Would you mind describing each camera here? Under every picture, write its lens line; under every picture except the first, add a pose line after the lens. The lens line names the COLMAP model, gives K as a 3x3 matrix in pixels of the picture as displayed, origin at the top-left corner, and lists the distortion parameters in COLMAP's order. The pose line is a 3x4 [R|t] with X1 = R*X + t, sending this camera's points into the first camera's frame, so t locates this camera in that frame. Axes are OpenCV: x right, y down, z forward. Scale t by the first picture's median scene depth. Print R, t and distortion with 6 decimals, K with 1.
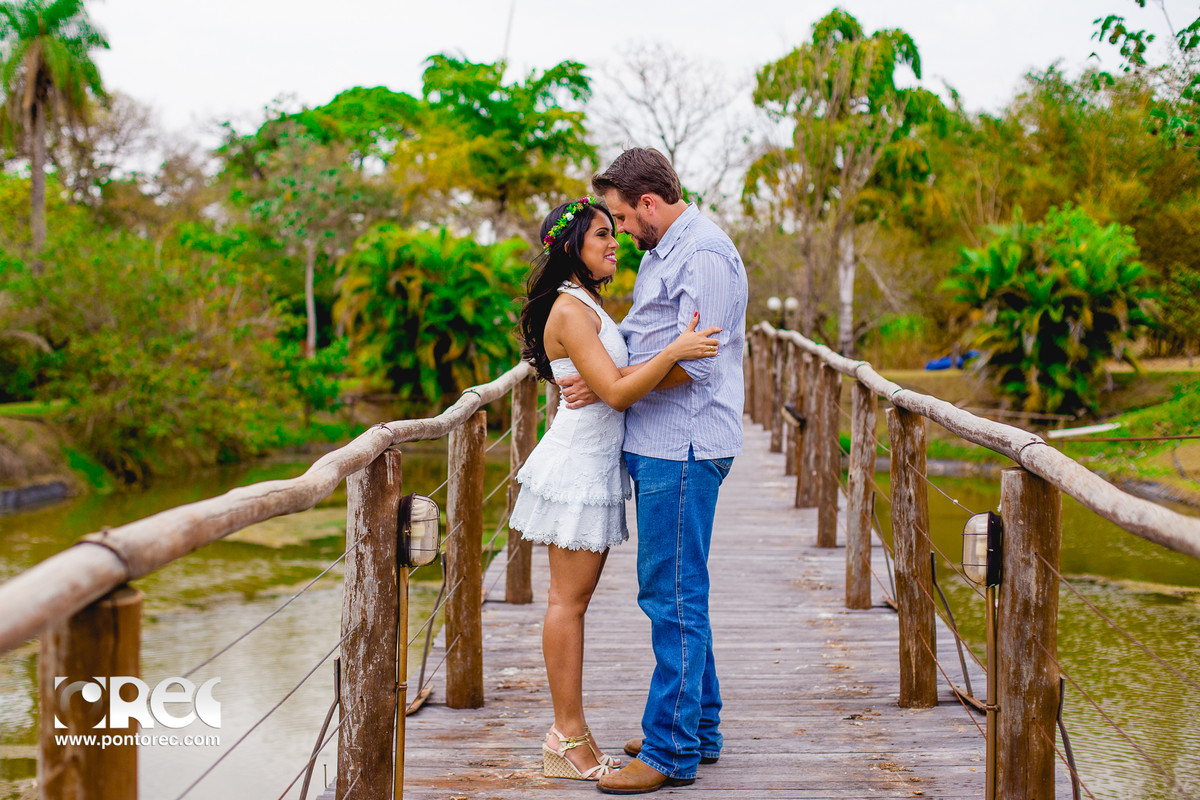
lens RADIAL K [[1712.9, 0, 602.1], [0, 1712.9, 395.6], [0, 0, 1]] dist [-0.104862, 0.000000]
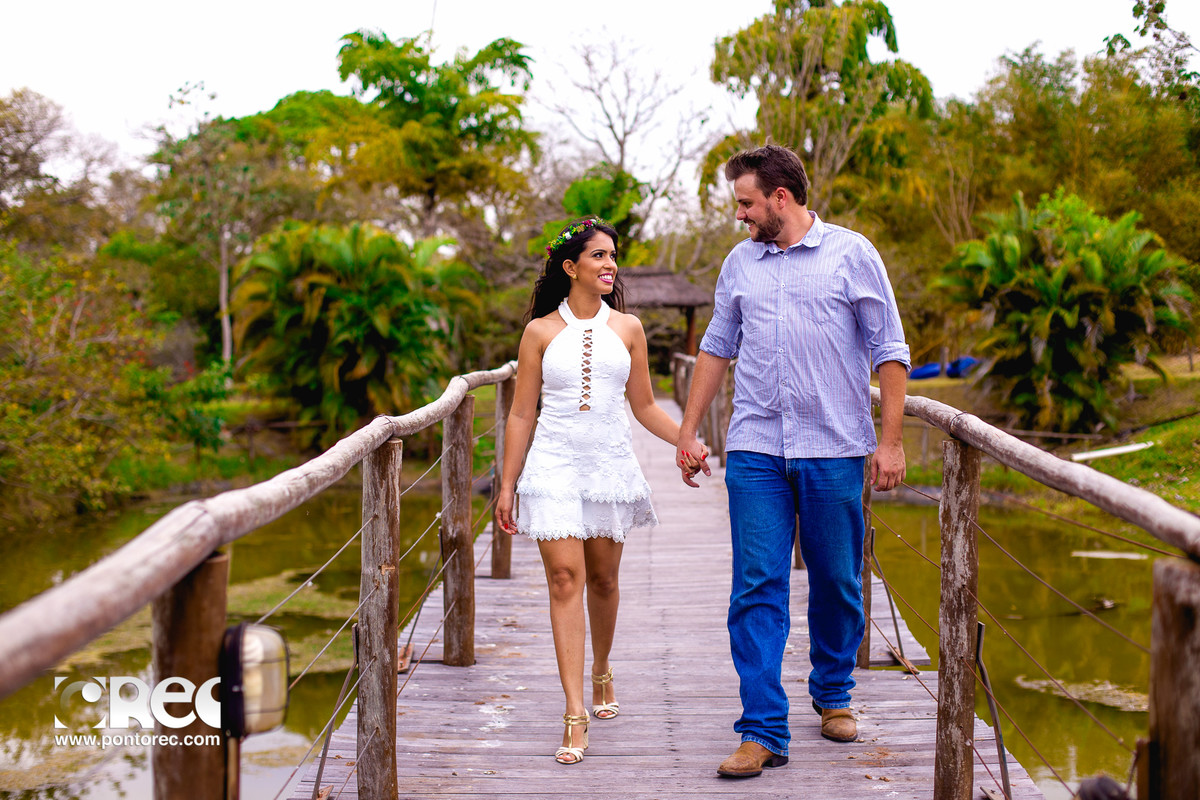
lens RADIAL K [[1712.9, 0, 602.2], [0, 1712.9, 393.0], [0, 0, 1]] dist [-0.104862, 0.000000]
pose [[0.999521, -0.016493, 0.026206, 0.005807], [0.016614, 0.999852, -0.004416, -0.006274], [-0.026129, 0.004849, 0.999647, 0.112607]]
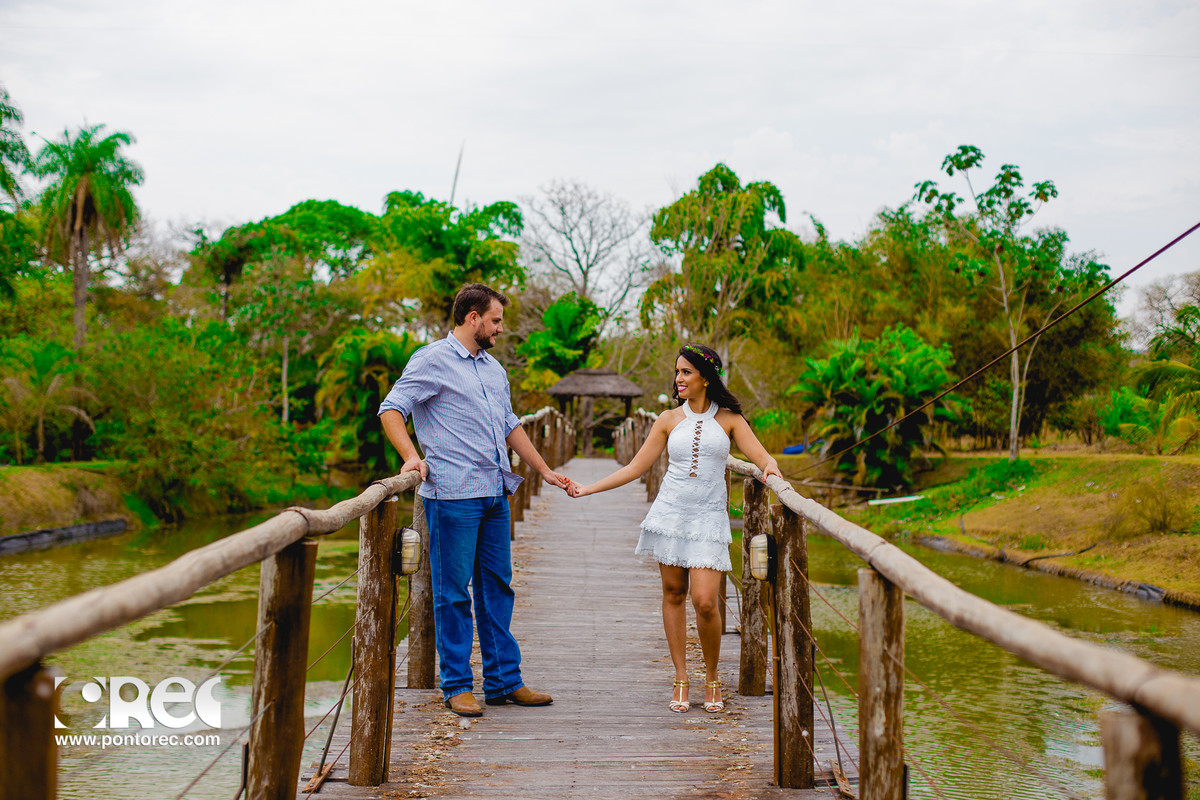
lens RADIAL K [[1712.9, 0, 604.3], [0, 1712.9, 401.8], [0, 0, 1]] dist [-0.104862, 0.000000]
pose [[0.998242, 0.022839, 0.054700, -0.011862], [-0.020018, 0.998468, -0.051583, 0.014011], [-0.055794, 0.050397, 0.997170, -0.247780]]
